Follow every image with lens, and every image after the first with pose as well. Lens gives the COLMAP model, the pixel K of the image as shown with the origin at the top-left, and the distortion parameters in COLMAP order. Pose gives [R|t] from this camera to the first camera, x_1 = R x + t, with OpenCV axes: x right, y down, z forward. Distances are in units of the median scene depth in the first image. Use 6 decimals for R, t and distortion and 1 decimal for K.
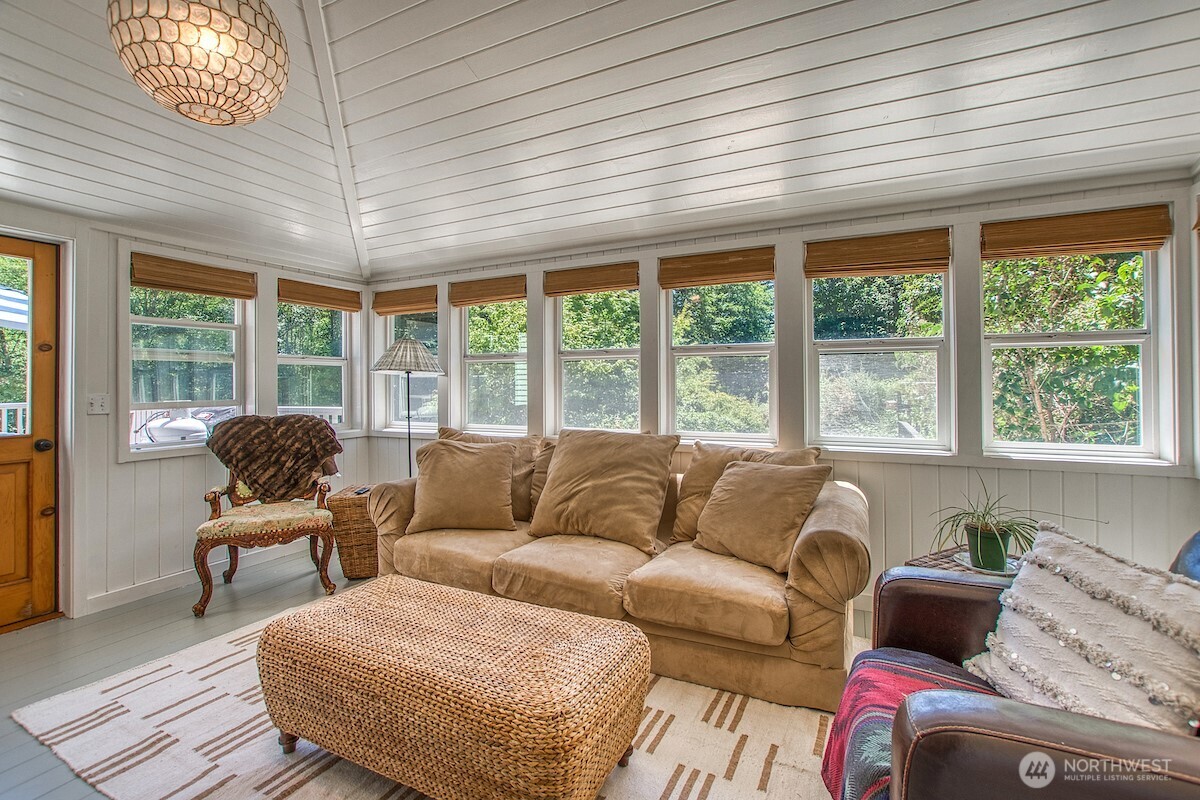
lens RADIAL K [[540.2, 0, 603.7], [0, 540.2, 379.2], [0, 0, 1]] dist [-0.020884, 0.000986]
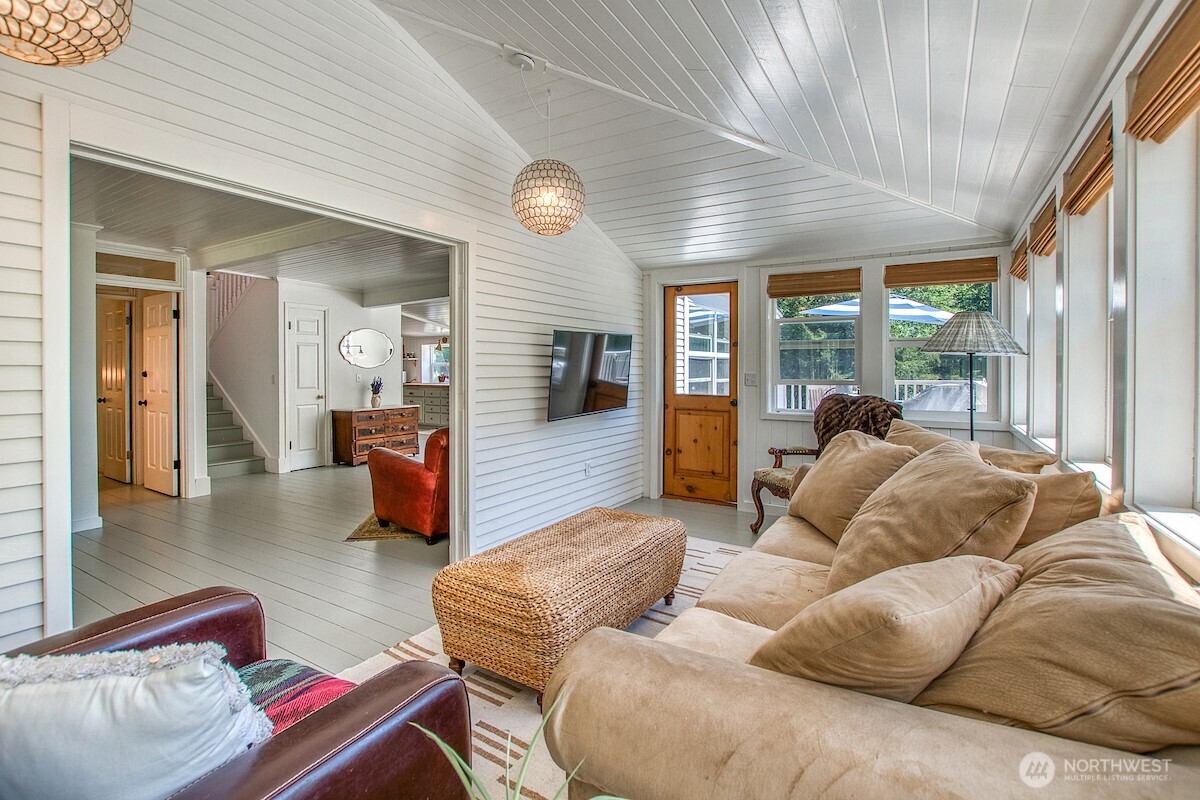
lens RADIAL K [[540.2, 0, 616.0], [0, 540.2, 374.2], [0, 0, 1]] dist [-0.020884, 0.000986]
pose [[-0.057333, 0.019790, -0.998159, 0.629029], [0.006485, 0.999790, 0.019450, -0.000685], [0.998334, -0.005358, -0.057450, 0.684347]]
